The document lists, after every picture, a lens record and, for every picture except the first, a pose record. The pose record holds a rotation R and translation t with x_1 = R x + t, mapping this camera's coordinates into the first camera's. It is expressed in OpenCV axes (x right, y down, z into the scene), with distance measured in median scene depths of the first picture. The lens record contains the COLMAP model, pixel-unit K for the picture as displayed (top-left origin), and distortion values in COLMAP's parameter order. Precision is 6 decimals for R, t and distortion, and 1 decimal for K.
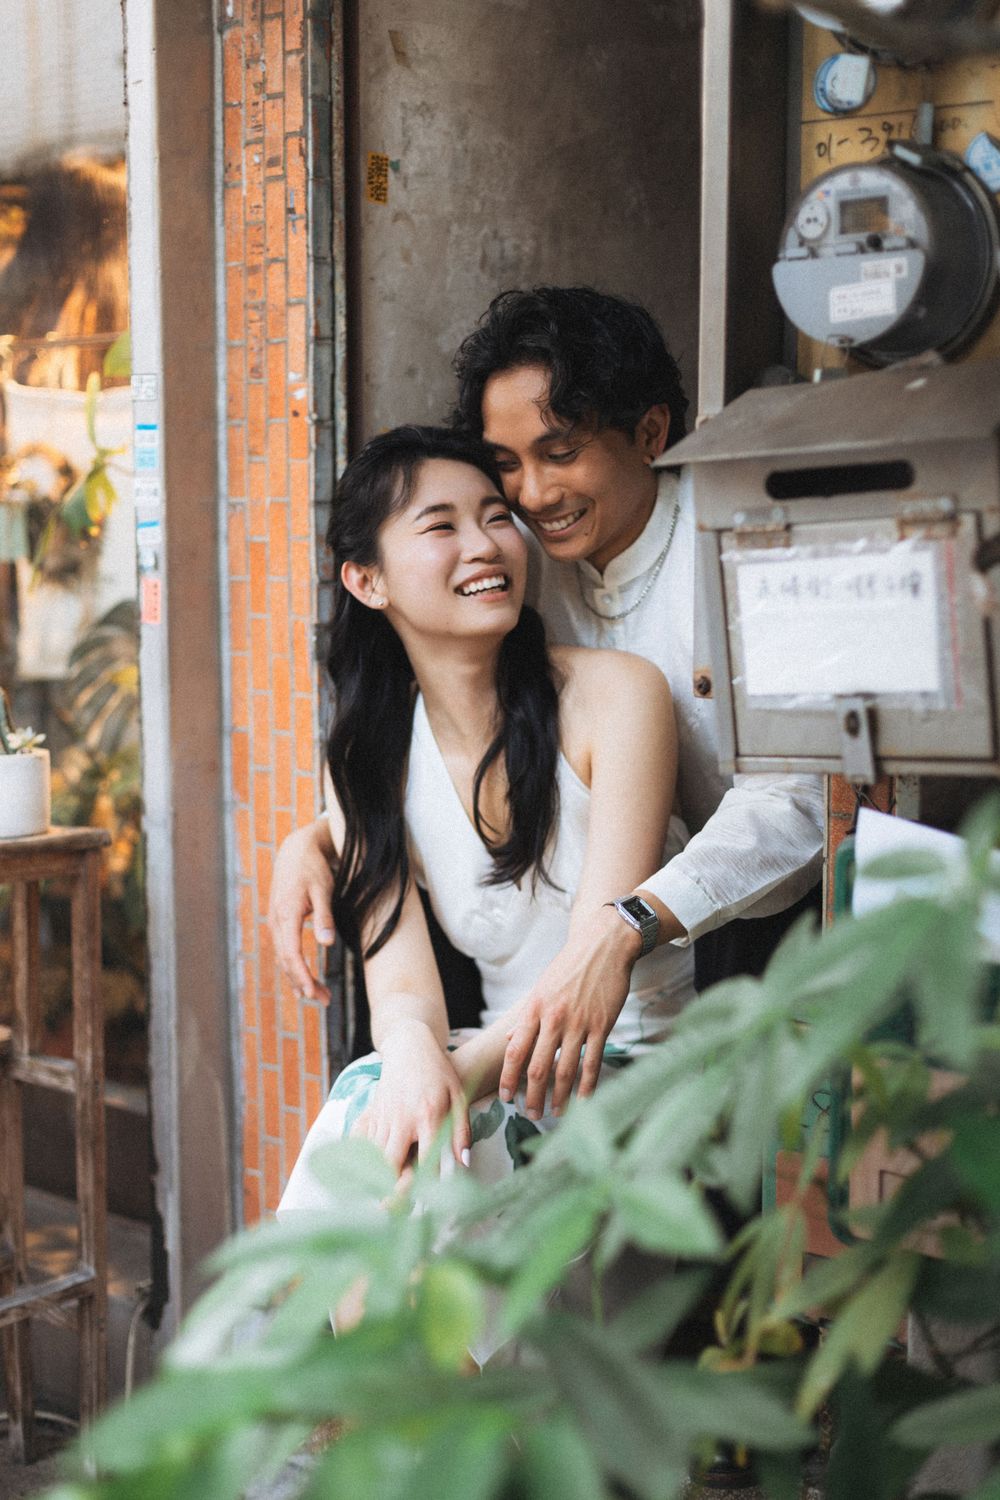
lens RADIAL K [[2226.4, 0, 500.7], [0, 2226.4, 721.6], [0, 0, 1]] dist [-0.017181, -0.022656]
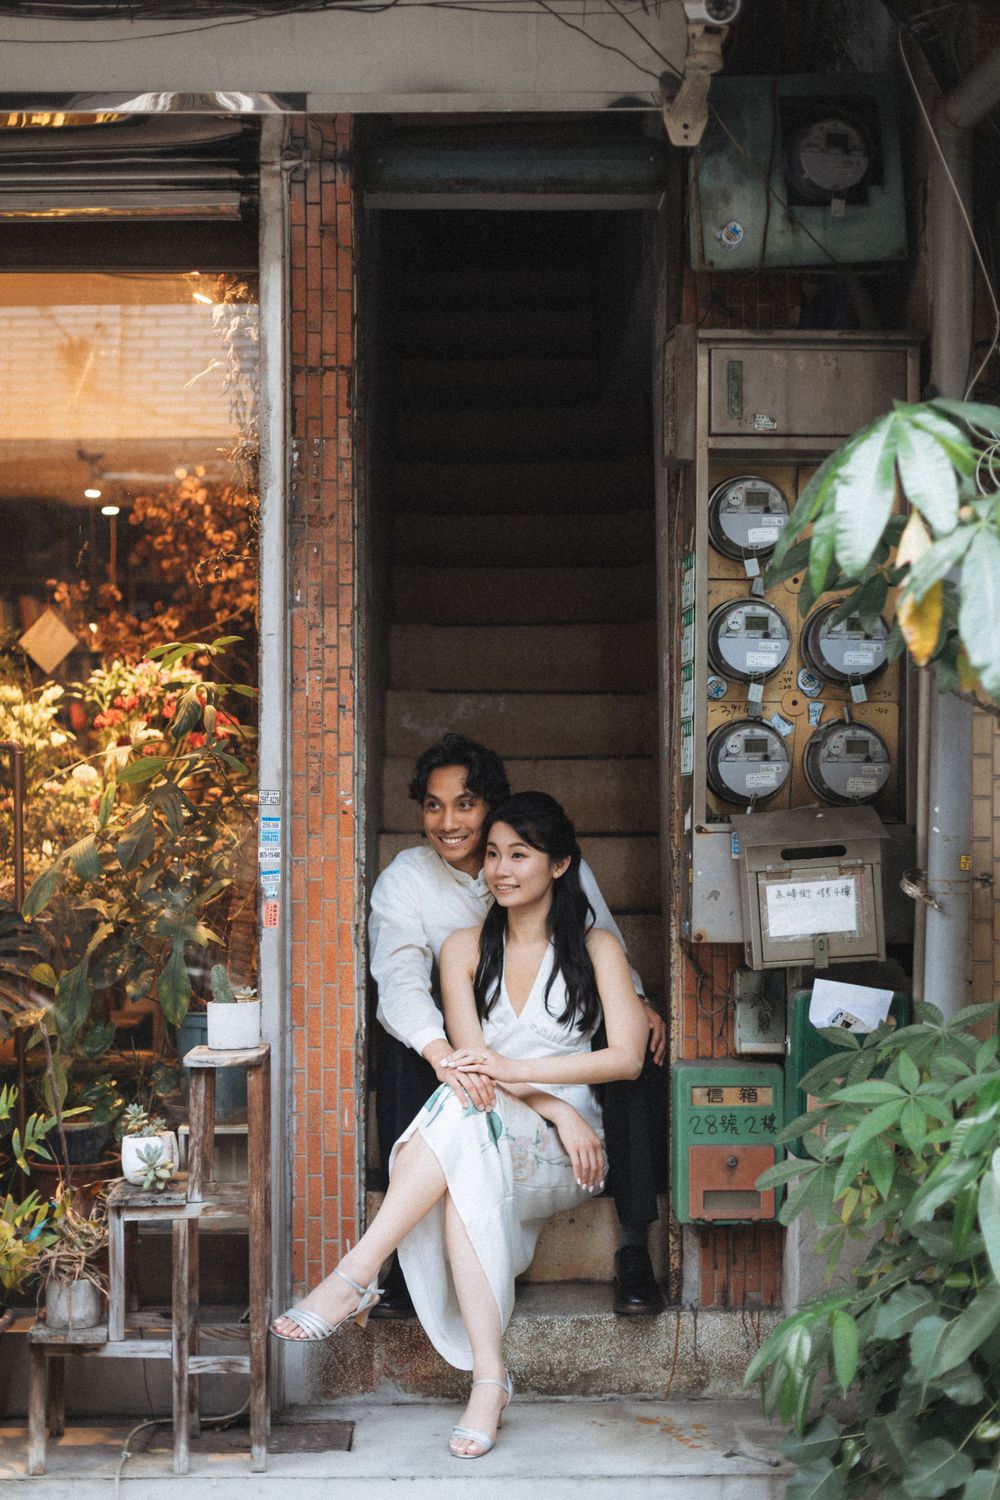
lens RADIAL K [[2083.1, 0, 477.0], [0, 2083.1, 706.2], [0, 0, 1]] dist [-0.000831, -0.042037]
pose [[0.748673, 0.036997, 0.661907, -1.188933], [0.067457, 0.989008, -0.131579, 0.012292], [-0.659499, 0.143159, 0.737948, -0.391911]]
